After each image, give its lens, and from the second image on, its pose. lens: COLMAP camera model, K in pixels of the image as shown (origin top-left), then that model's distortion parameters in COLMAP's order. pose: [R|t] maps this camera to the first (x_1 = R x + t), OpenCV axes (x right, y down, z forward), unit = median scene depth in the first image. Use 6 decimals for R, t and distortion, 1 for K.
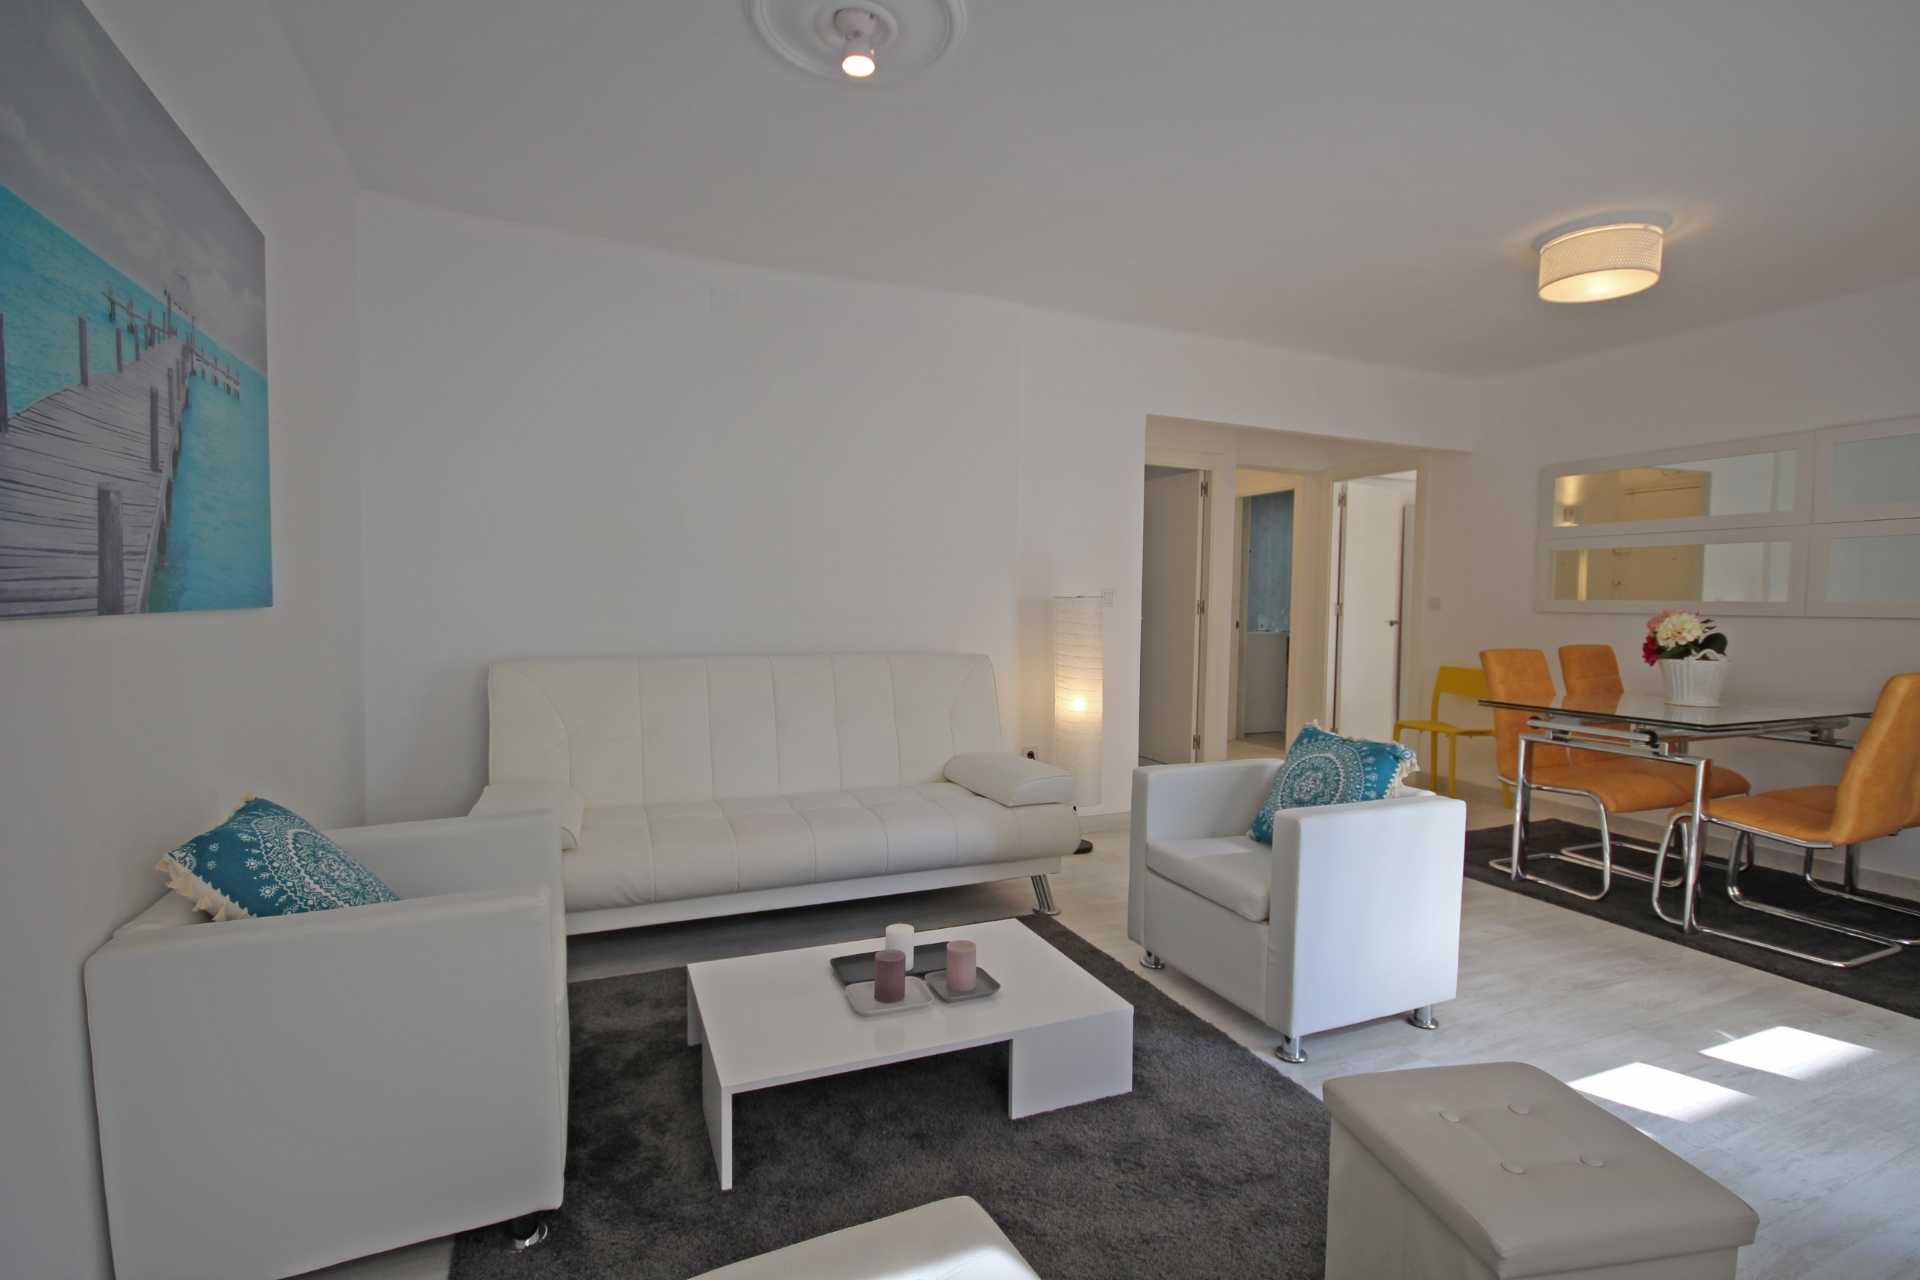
lens RADIAL K [[890.5, 0, 961.0], [0, 890.5, 648.2], [0, 0, 1]] dist [0.004605, -0.004087]
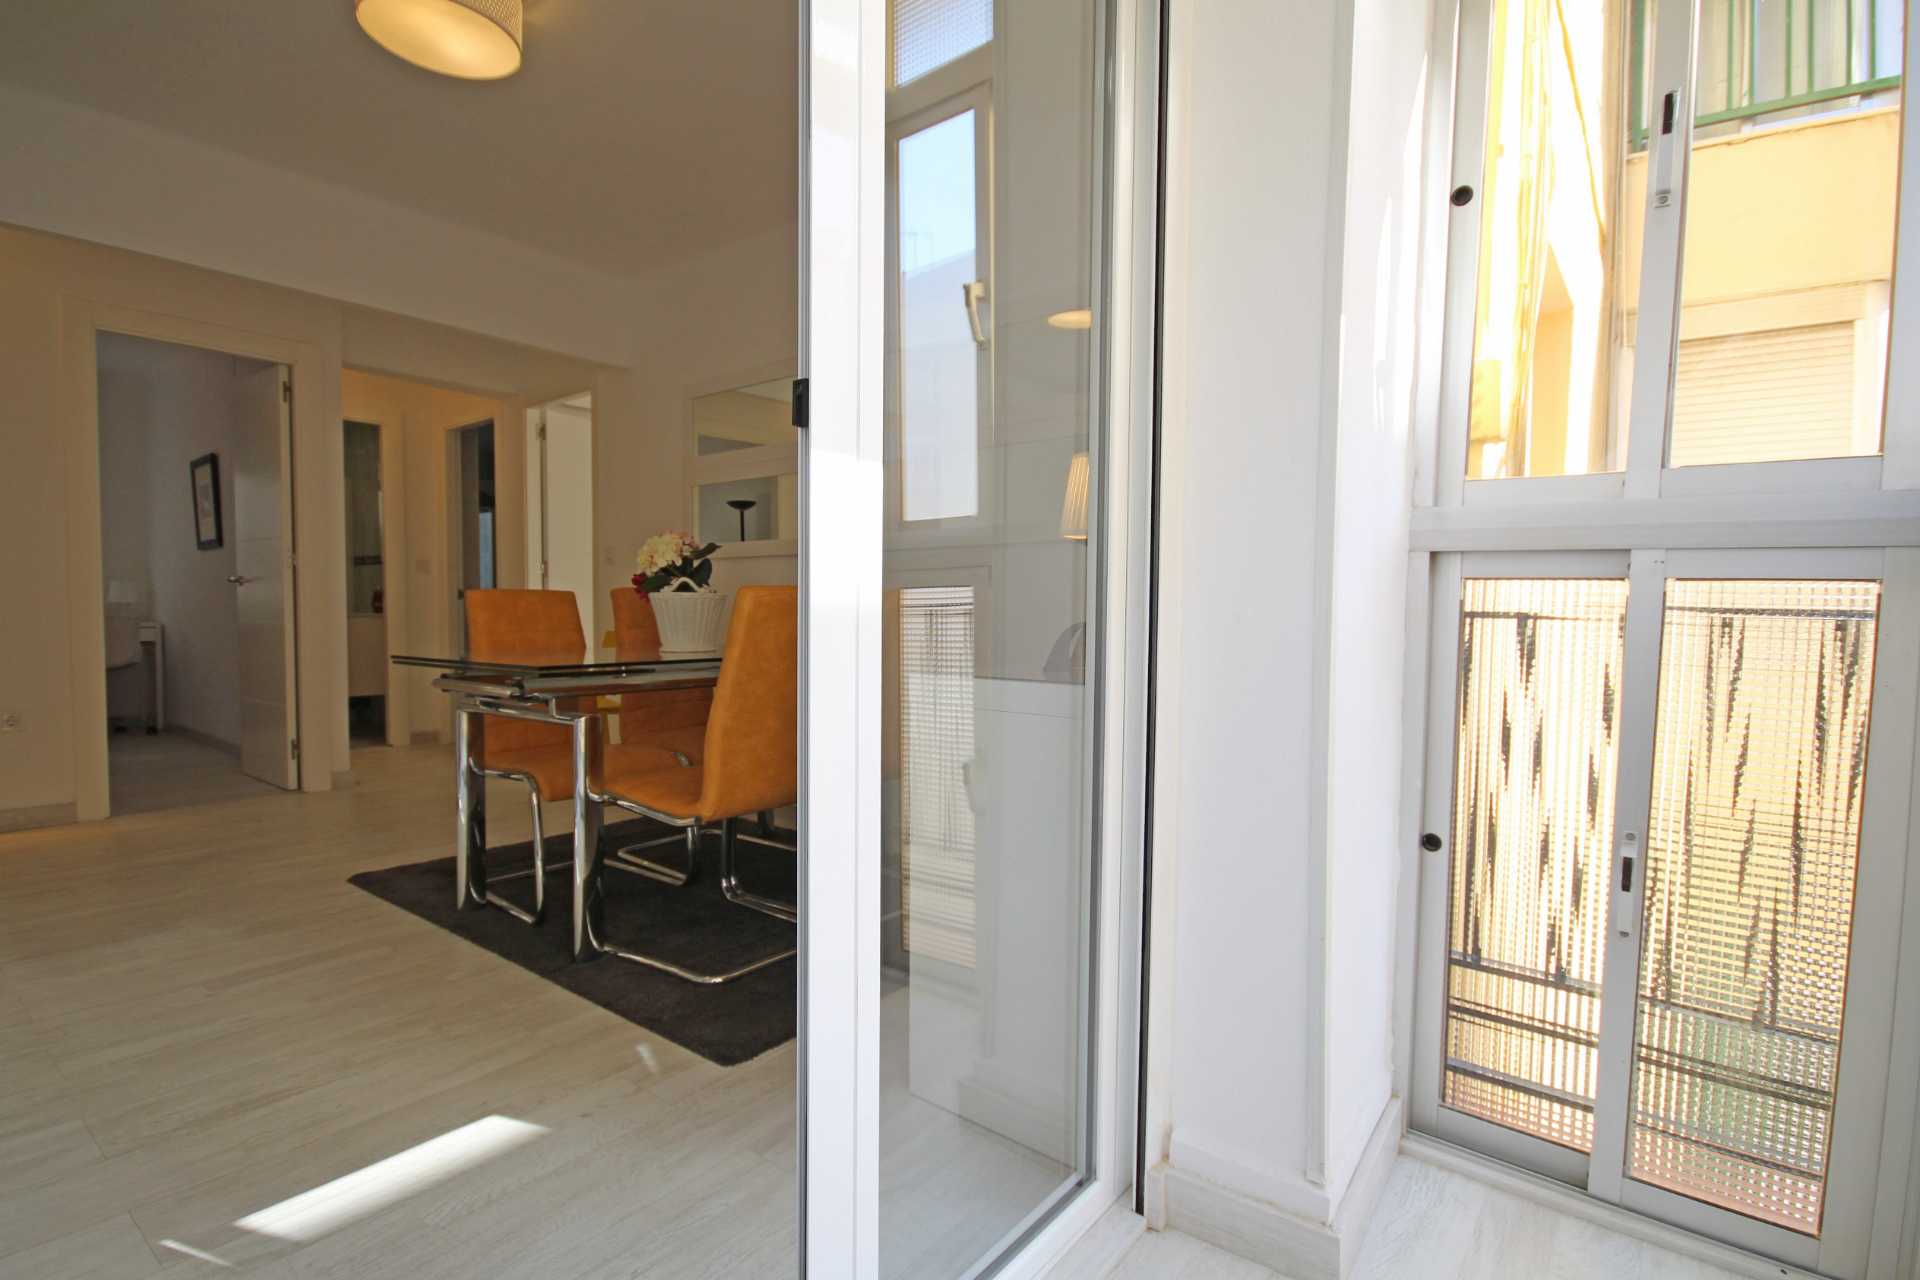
lens RADIAL K [[890.5, 0, 951.9], [0, 890.5, 644.5], [0, 0, 1]] dist [0.004605, -0.004087]
pose [[0.890075, -0.025119, 0.455122, 0.757932], [0.028504, 0.999594, -0.000575, 0.073682], [-0.454923, 0.013485, 0.890429, 0.221480]]
